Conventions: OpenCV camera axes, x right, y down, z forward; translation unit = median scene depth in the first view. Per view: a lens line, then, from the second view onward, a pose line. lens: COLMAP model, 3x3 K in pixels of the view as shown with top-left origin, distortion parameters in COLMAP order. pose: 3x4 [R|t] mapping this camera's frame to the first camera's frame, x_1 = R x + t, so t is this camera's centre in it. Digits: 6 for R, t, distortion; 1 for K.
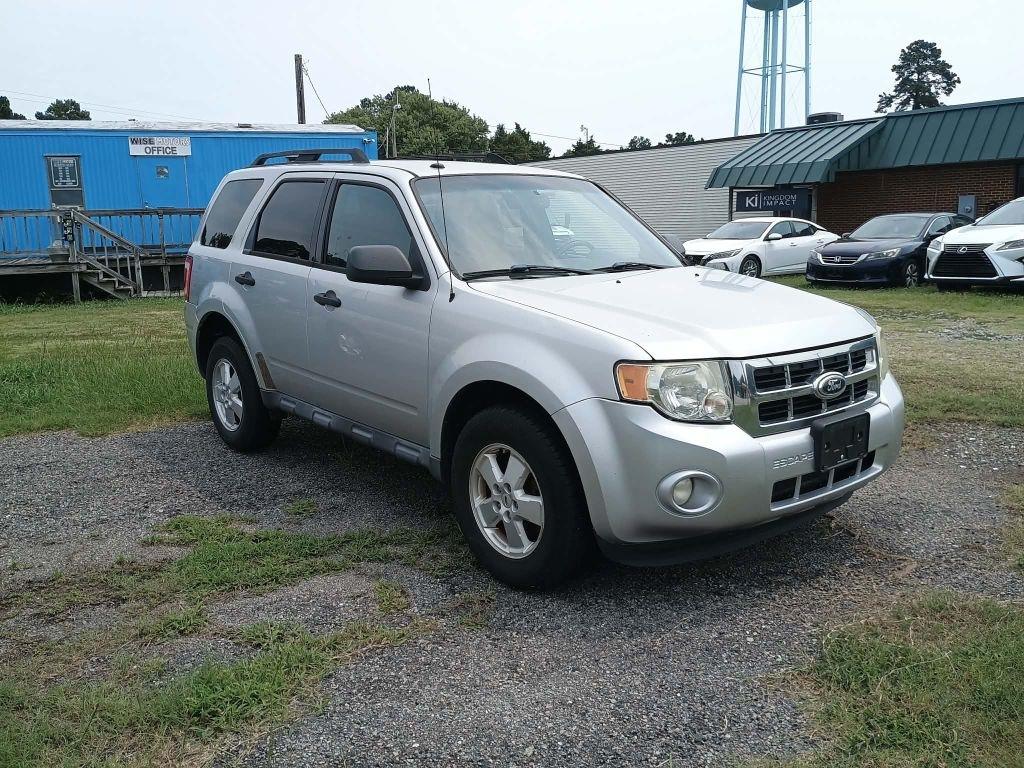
lens RADIAL K [[910.4, 0, 504.9], [0, 910.4, 373.1], [0, 0, 1]] dist [0.062774, -0.088992]
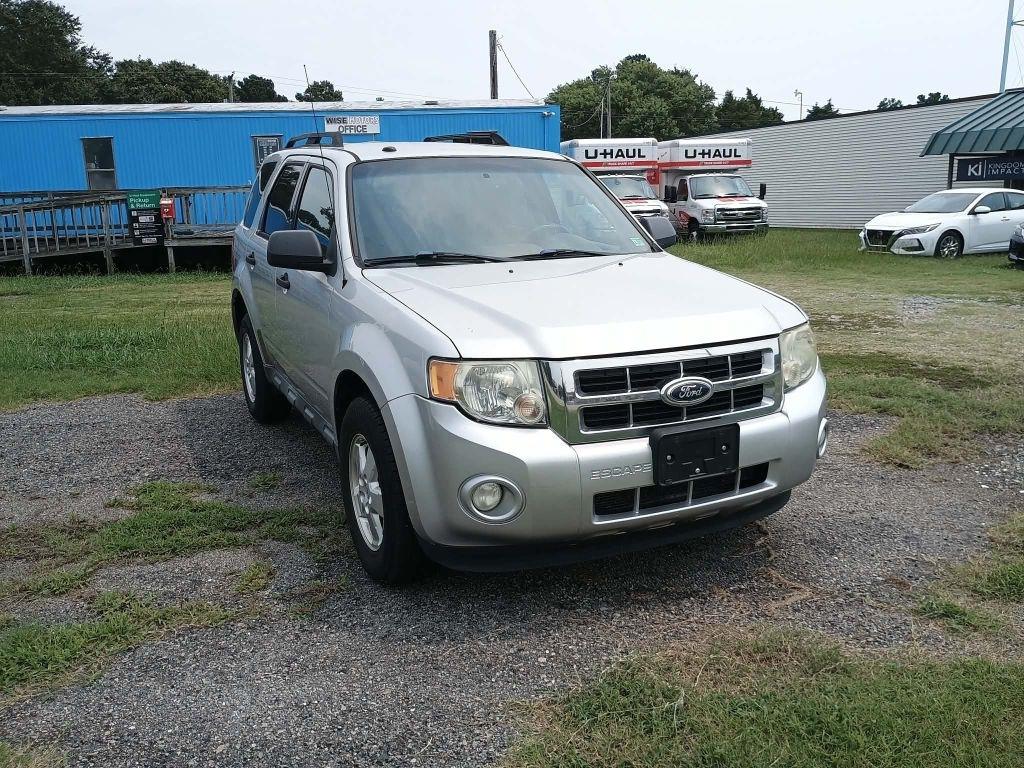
lens RADIAL K [[910.4, 0, 520.2], [0, 910.4, 365.4], [0, 0, 1]] dist [0.062774, -0.088992]
pose [[0.971305, 0.040664, -0.234334, 0.305823], [-0.035236, 0.999006, 0.027307, -0.023472], [0.235212, -0.018266, 0.971772, 0.061434]]
